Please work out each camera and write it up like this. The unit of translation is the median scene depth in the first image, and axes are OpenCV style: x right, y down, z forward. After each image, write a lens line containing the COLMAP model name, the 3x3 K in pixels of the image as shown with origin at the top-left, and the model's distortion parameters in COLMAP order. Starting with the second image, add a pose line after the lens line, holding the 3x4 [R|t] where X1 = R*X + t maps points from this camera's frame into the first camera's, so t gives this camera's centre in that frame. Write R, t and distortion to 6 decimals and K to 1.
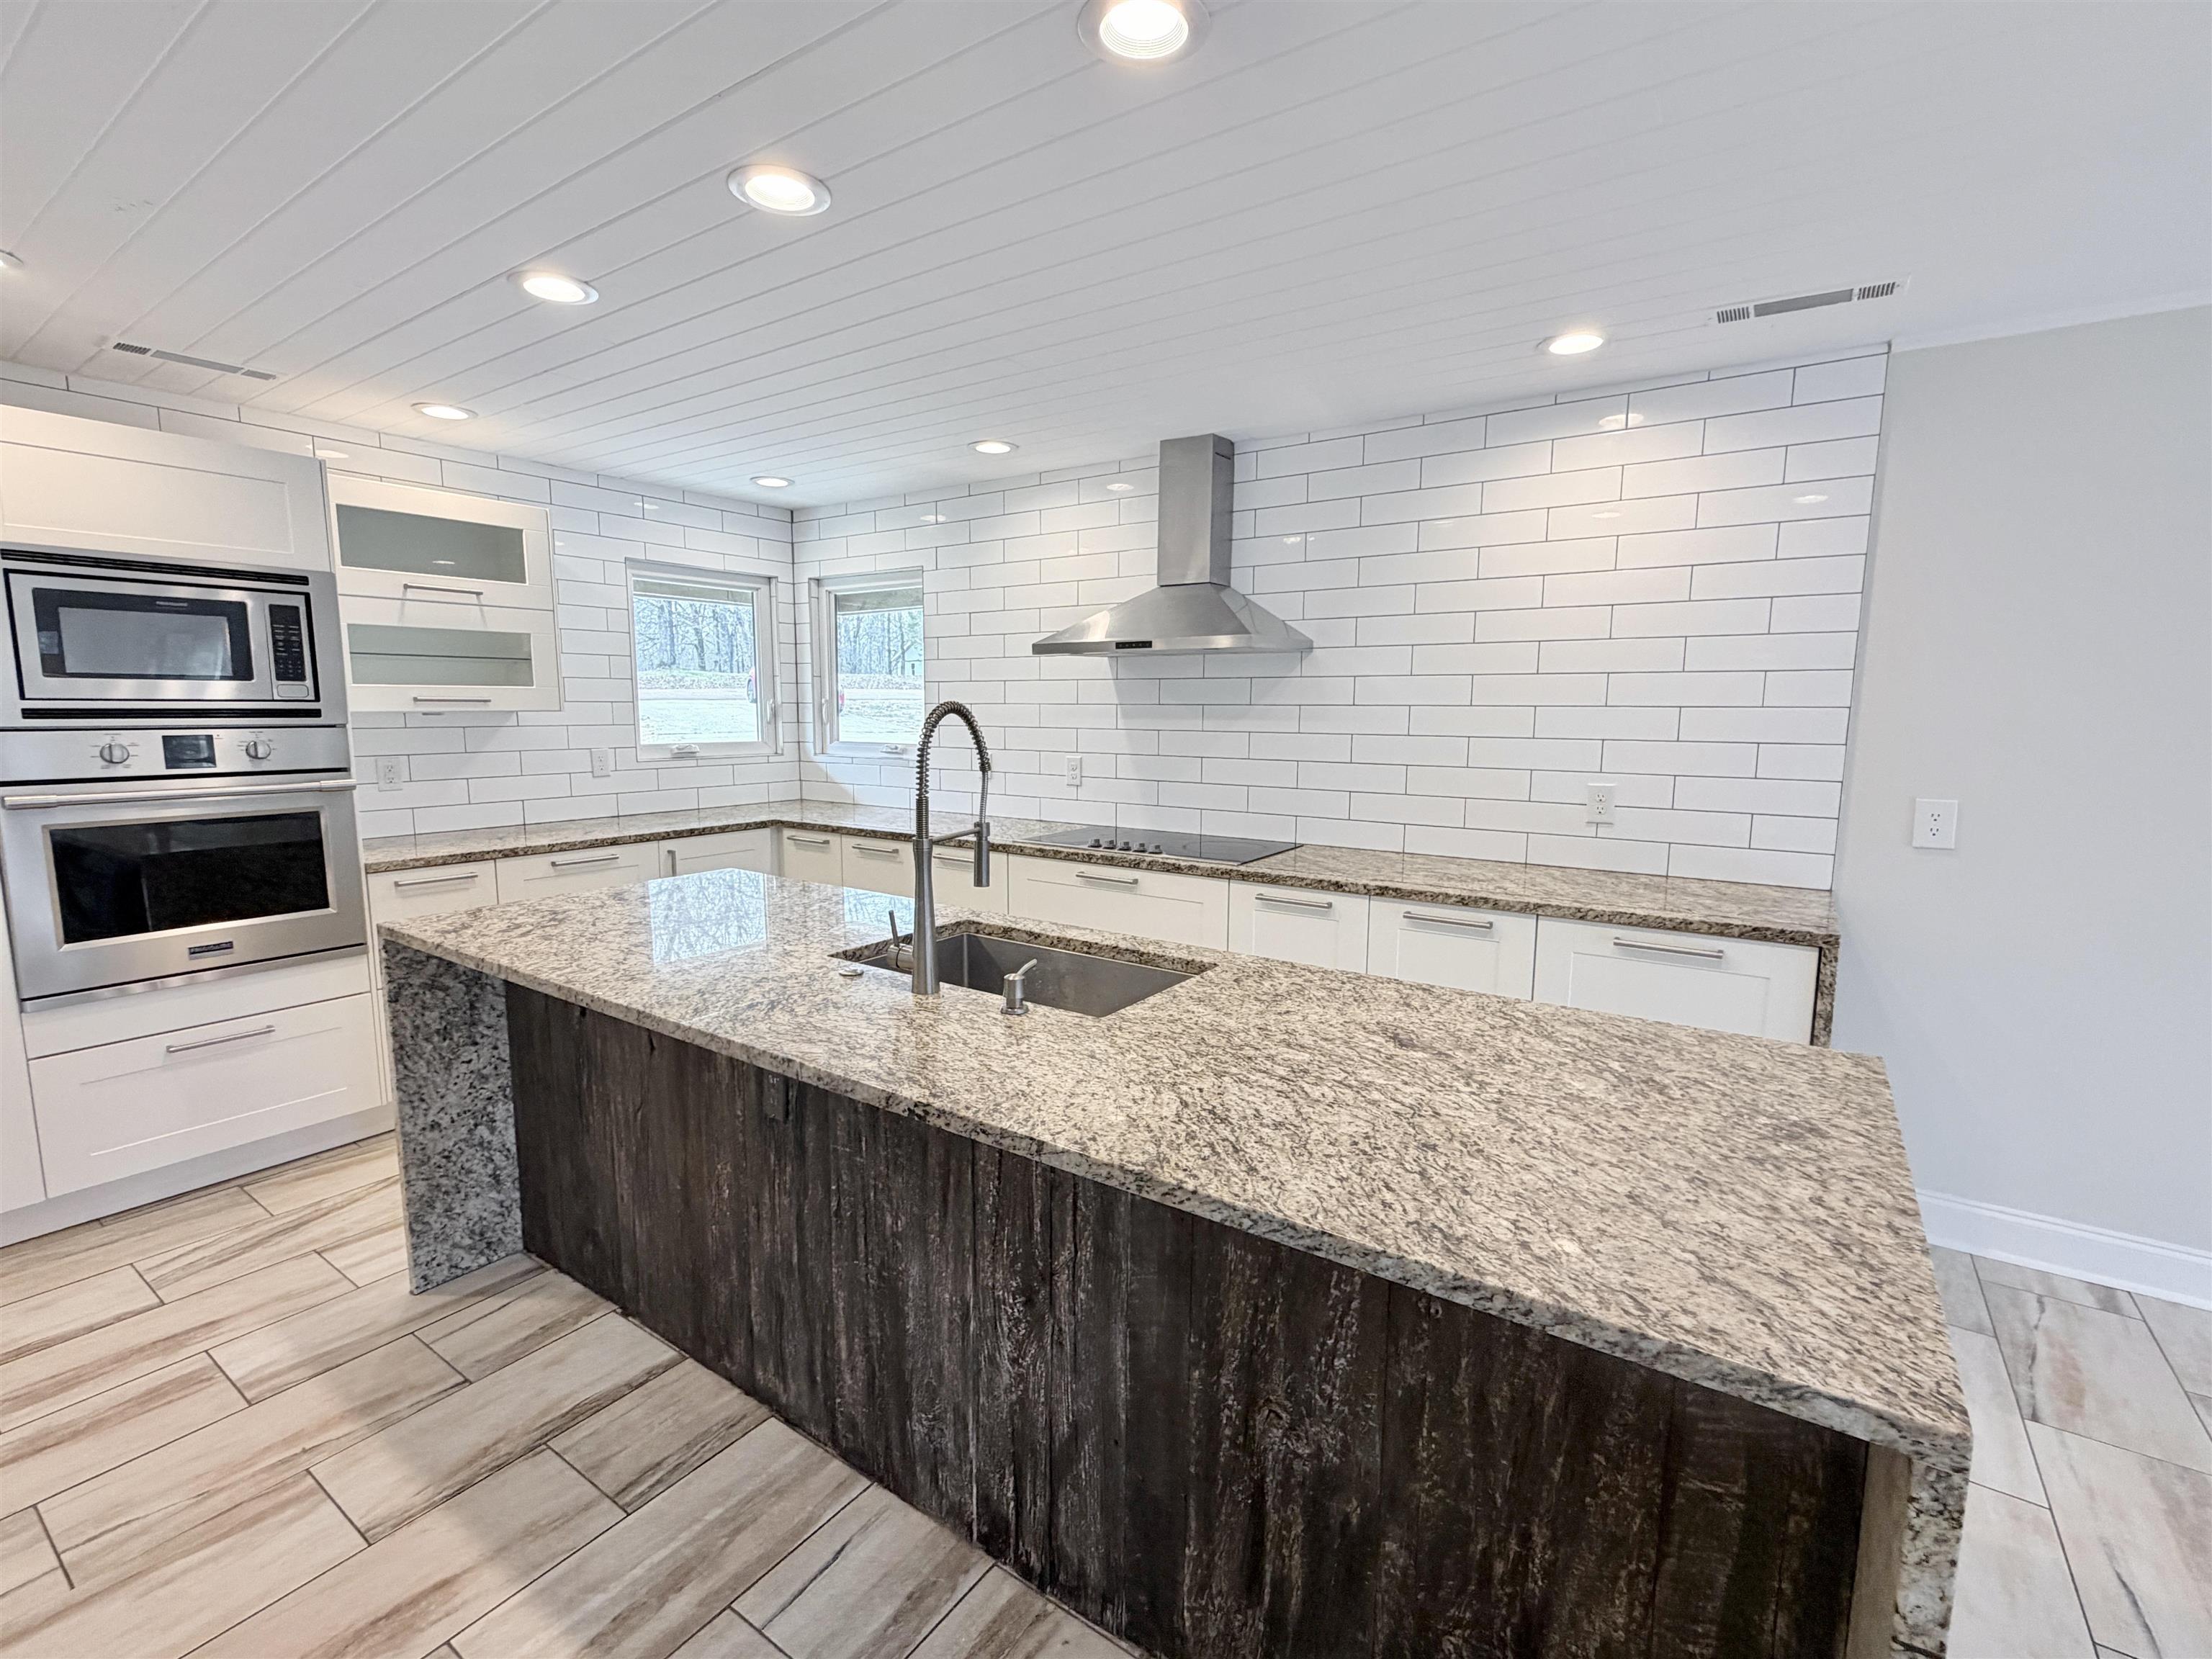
lens RADIAL K [[985.7, 0, 1082.5], [0, 985.7, 844.4], [0, 0, 1]] dist [-0.000770, 0.002391]
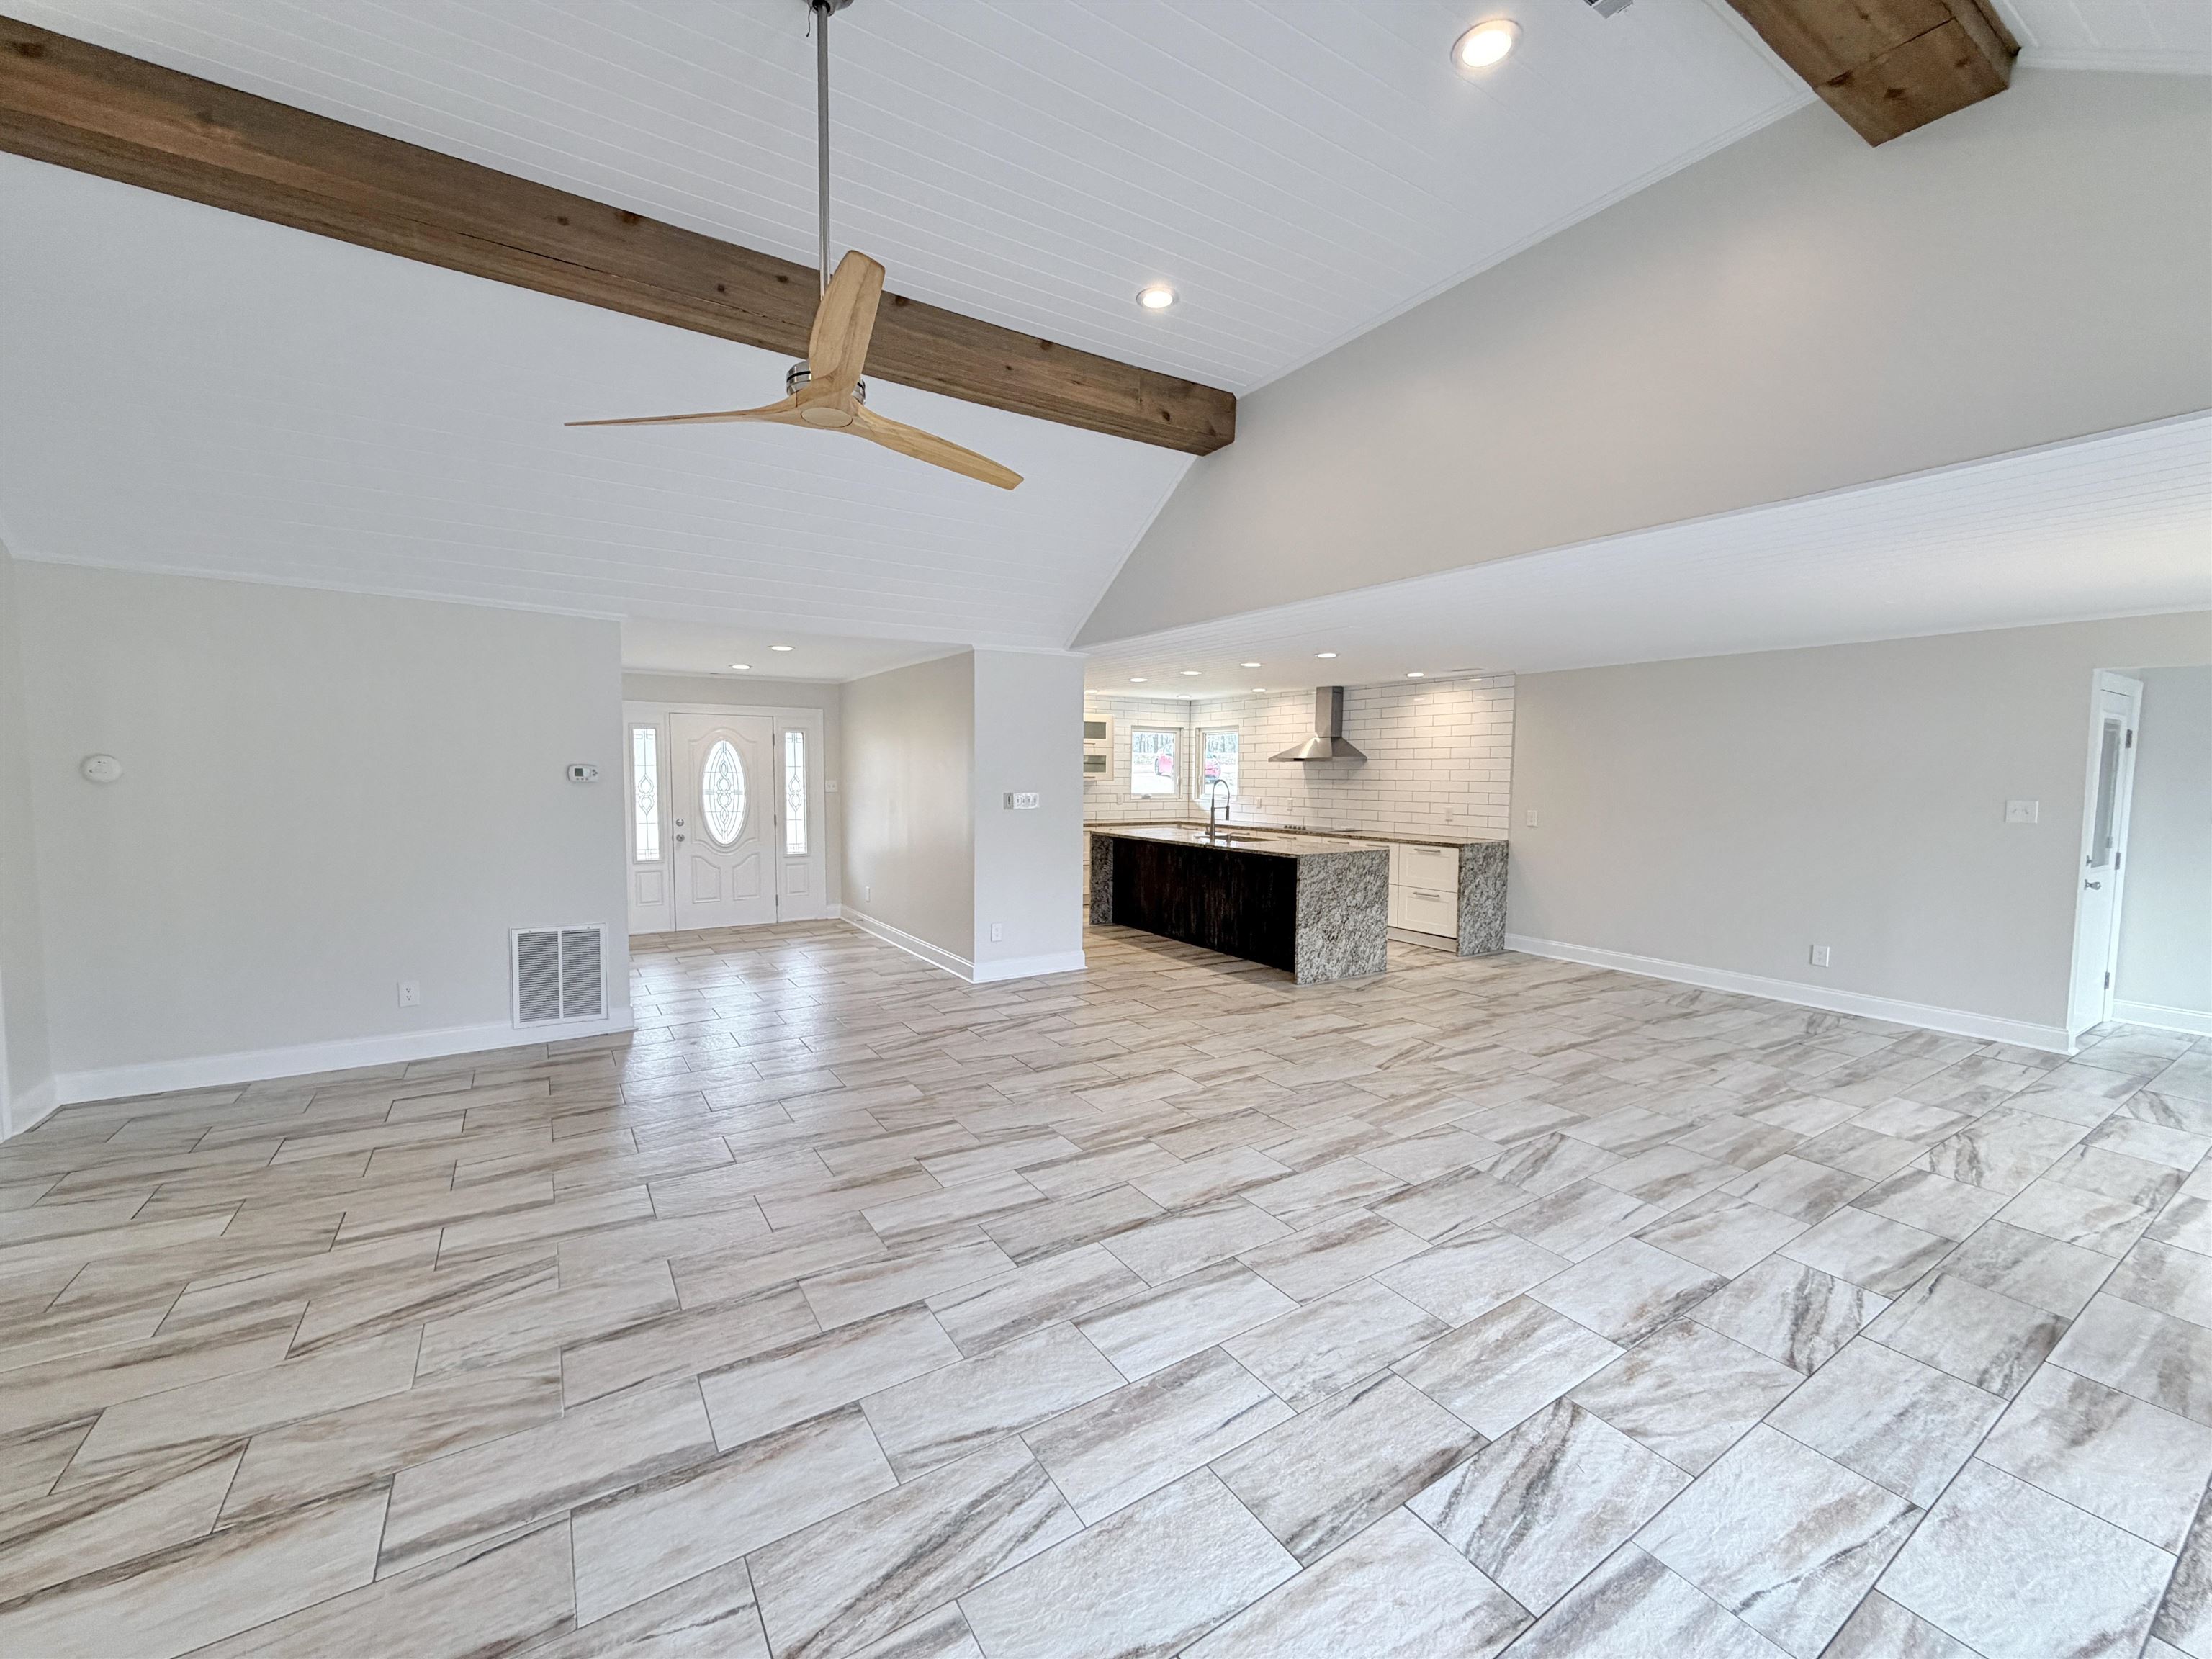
lens RADIAL K [[887.5, 0, 1088.6], [0, 887.5, 828.1], [0, 0, 1]] dist [-0.000918, 0.000370]
pose [[0.925871, 0.026725, -0.376893, 0.539506], [-0.057487, 0.995846, -0.070605, 0.259741], [0.373441, 0.087038, 0.923562, -1.921330]]
